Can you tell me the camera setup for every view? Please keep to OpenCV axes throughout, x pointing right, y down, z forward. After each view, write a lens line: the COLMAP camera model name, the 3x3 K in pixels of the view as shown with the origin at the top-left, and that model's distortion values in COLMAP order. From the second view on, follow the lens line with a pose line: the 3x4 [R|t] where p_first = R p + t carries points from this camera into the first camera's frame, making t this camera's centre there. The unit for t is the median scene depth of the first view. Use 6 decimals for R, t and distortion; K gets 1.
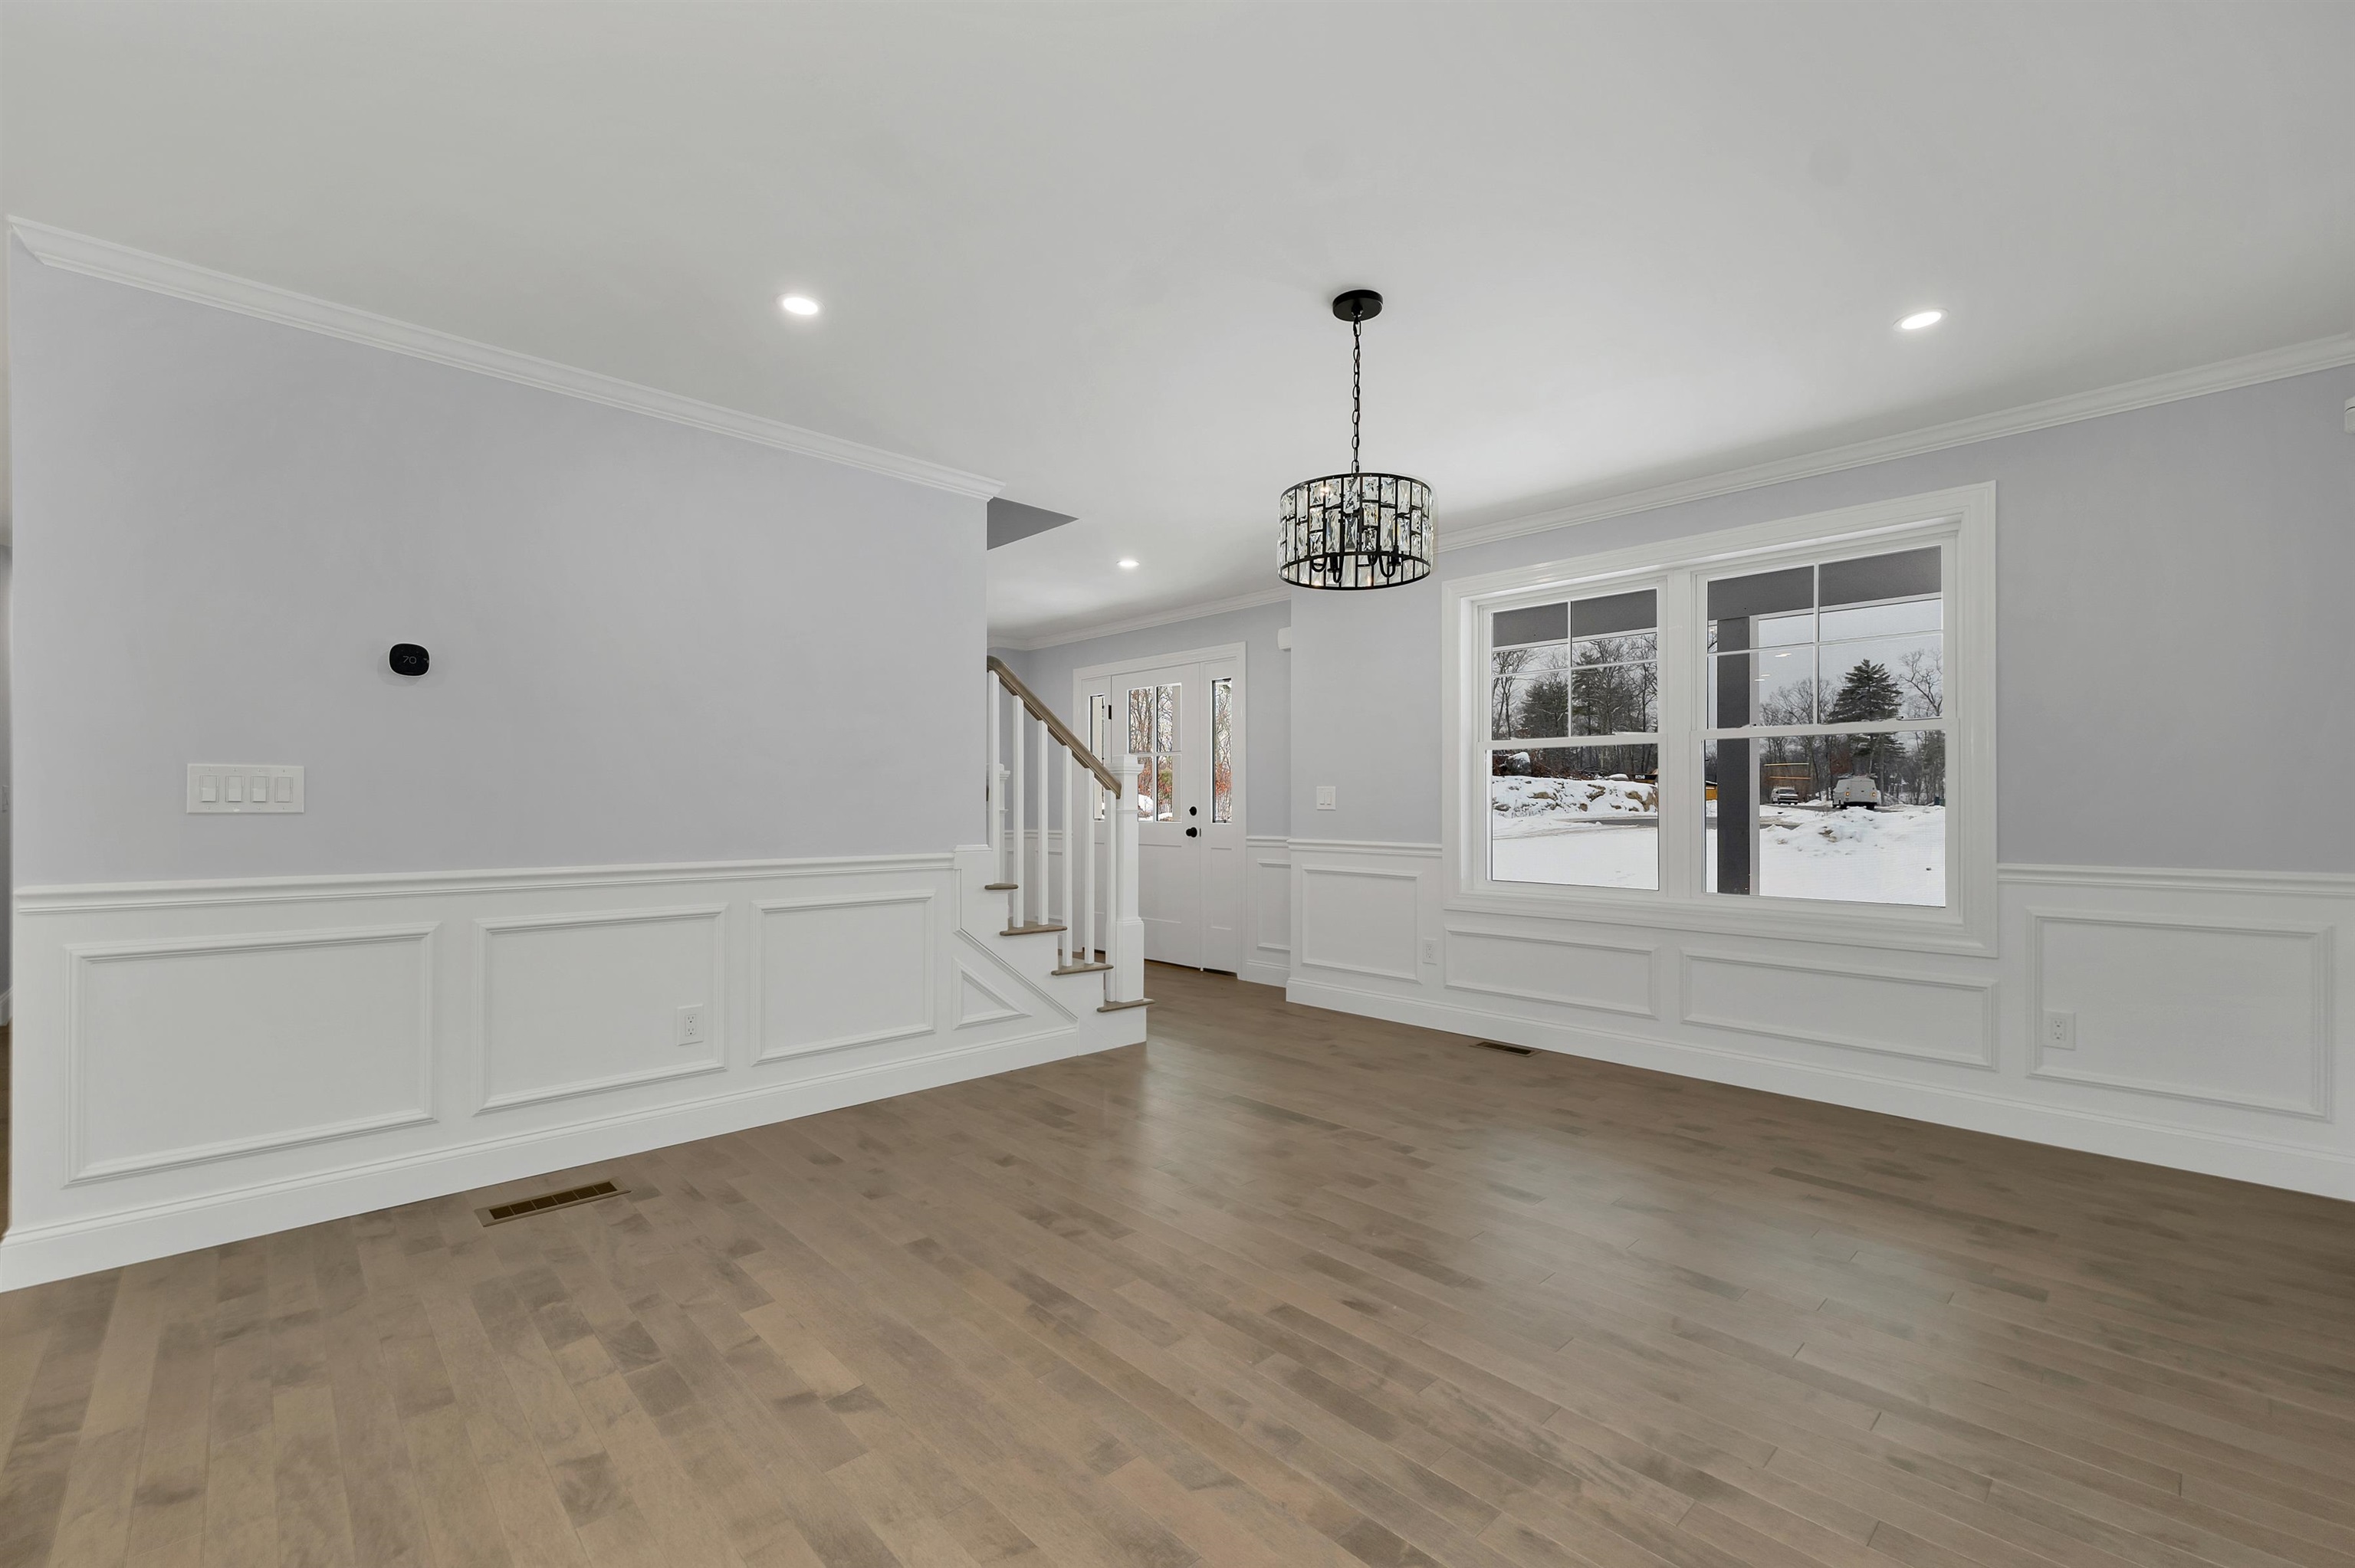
lens RADIAL K [[990.3, 0, 1170.7], [0, 990.3, 813.0], [0, 0, 1]] dist [0.002454, -0.000649]
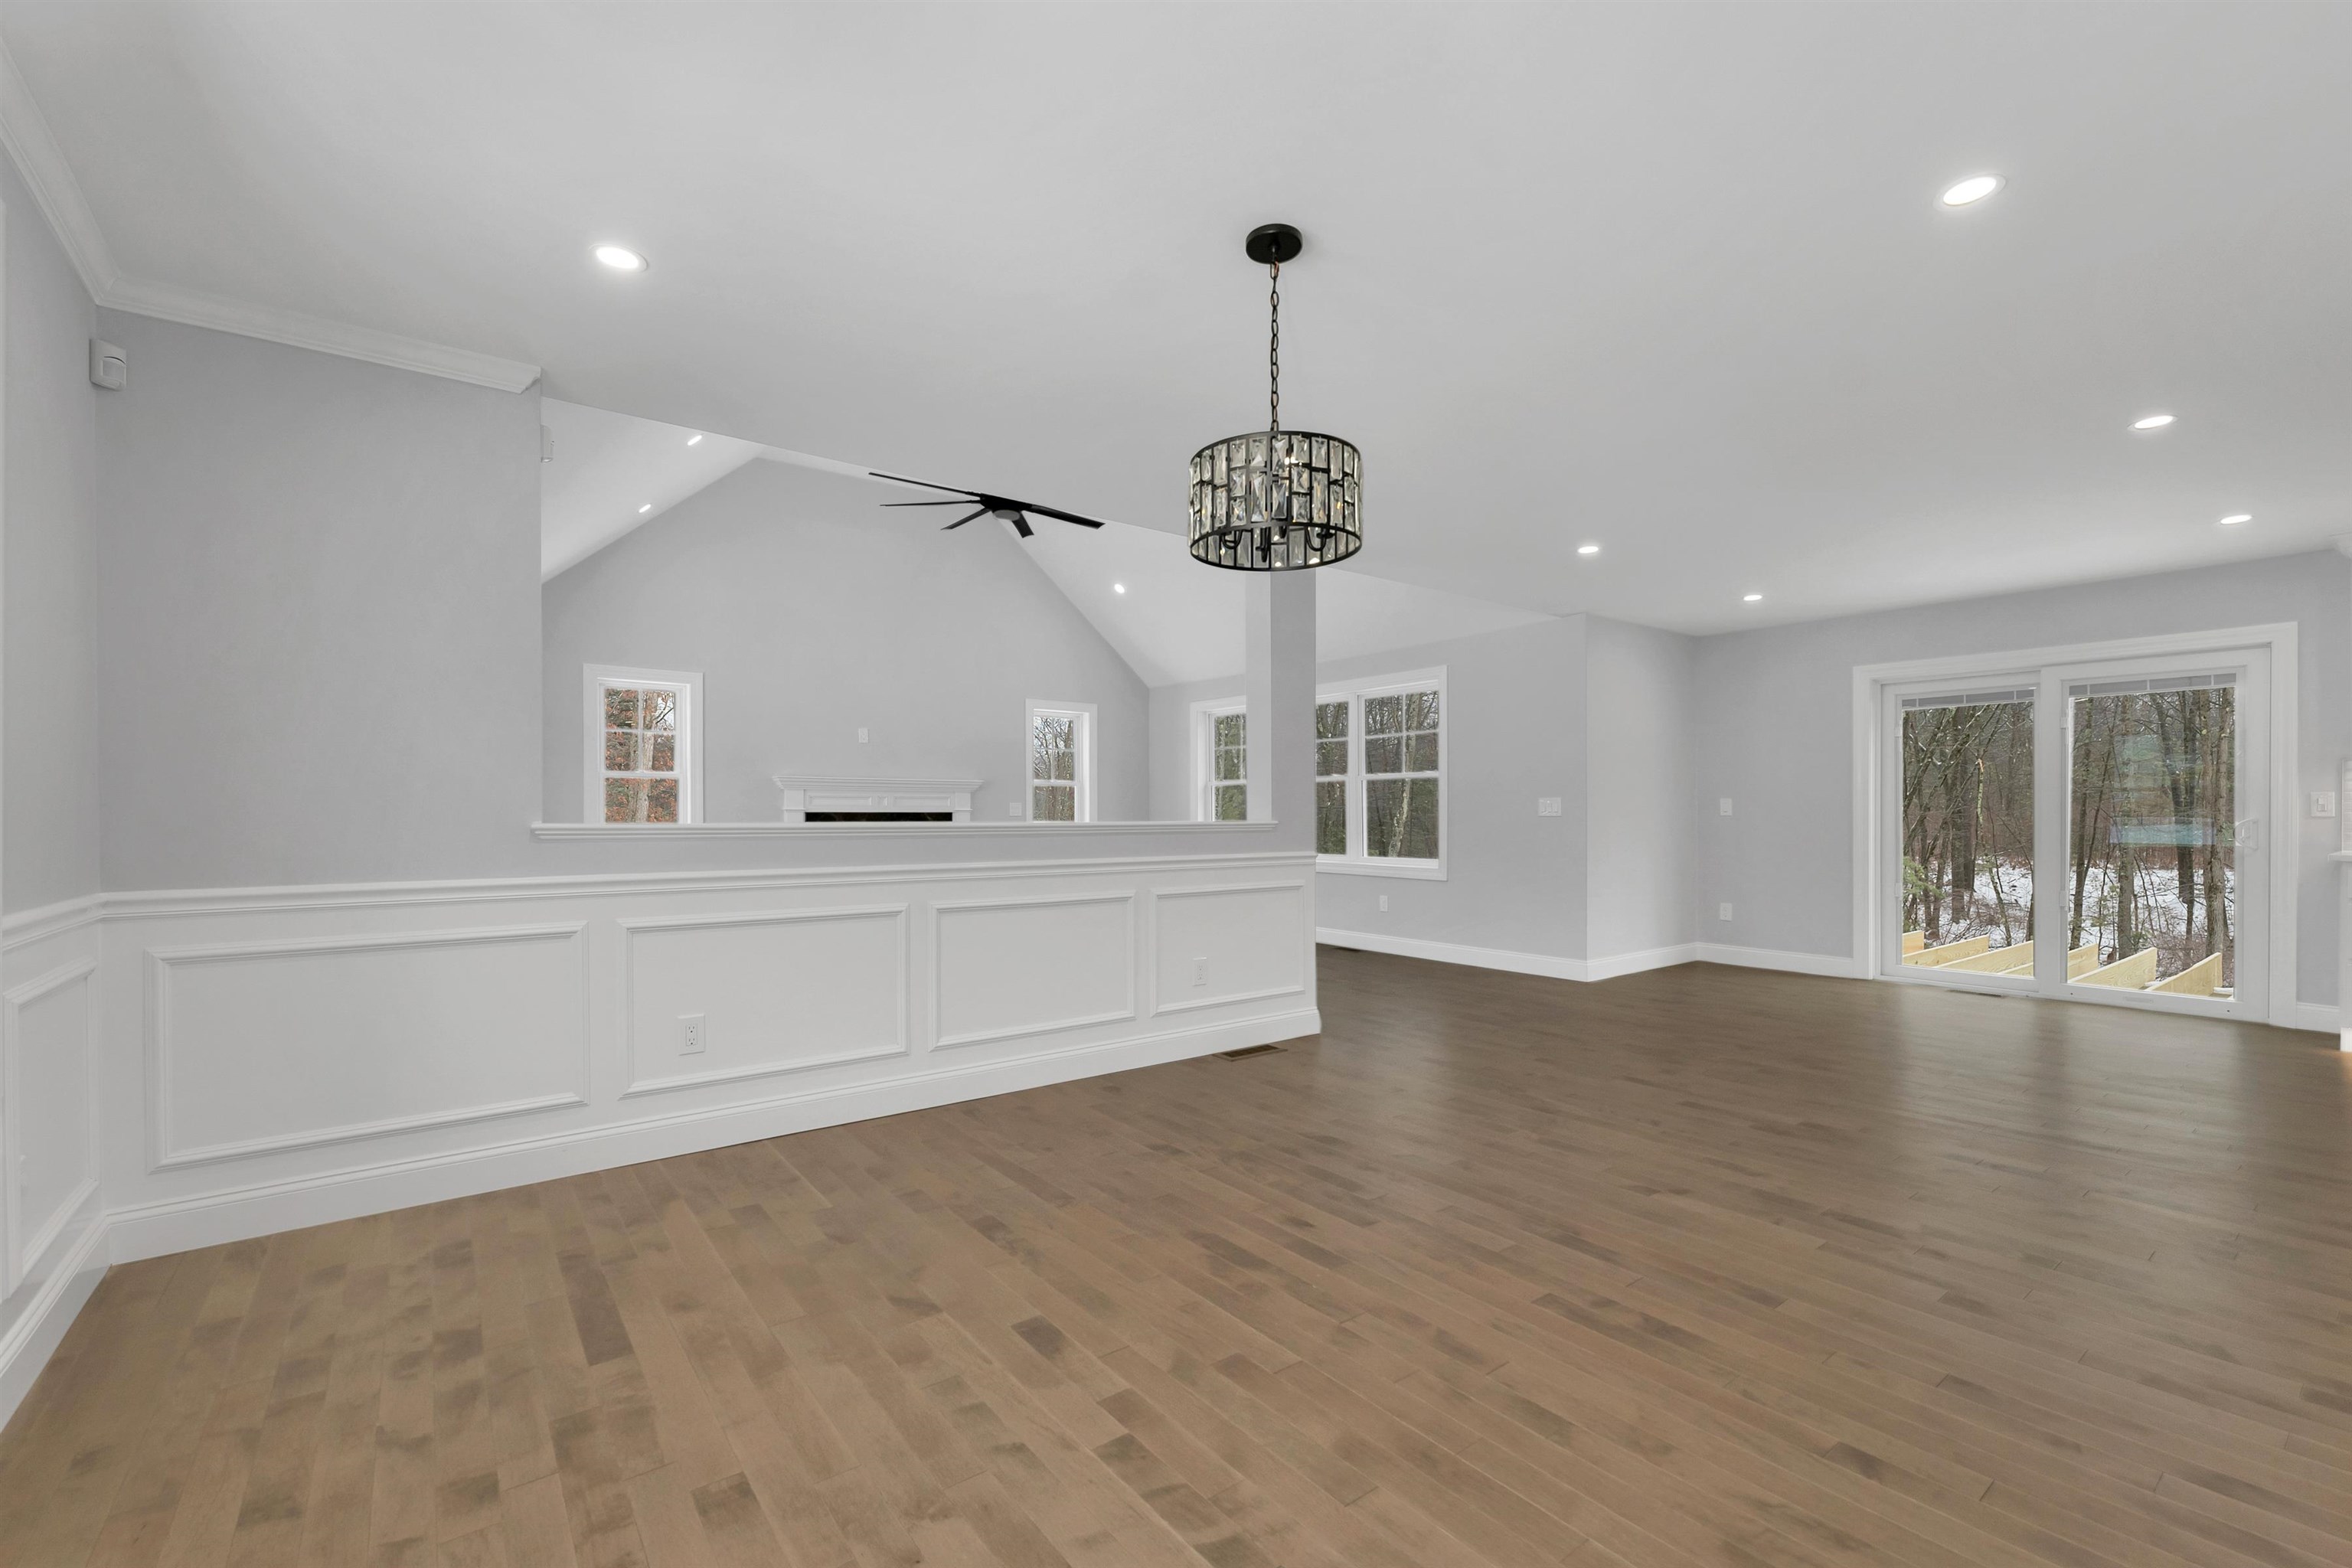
lens RADIAL K [[989.2, 0, 1169.2], [0, 989.2, 813.0], [0, 0, 1]] dist [0.002454, -0.000649]
pose [[-0.994413, 0.000755, 0.105559, 0.190723], [0.001588, 0.999968, 0.007808, -0.015716], [-0.105550, 0.007932, -0.994382, 1.907990]]
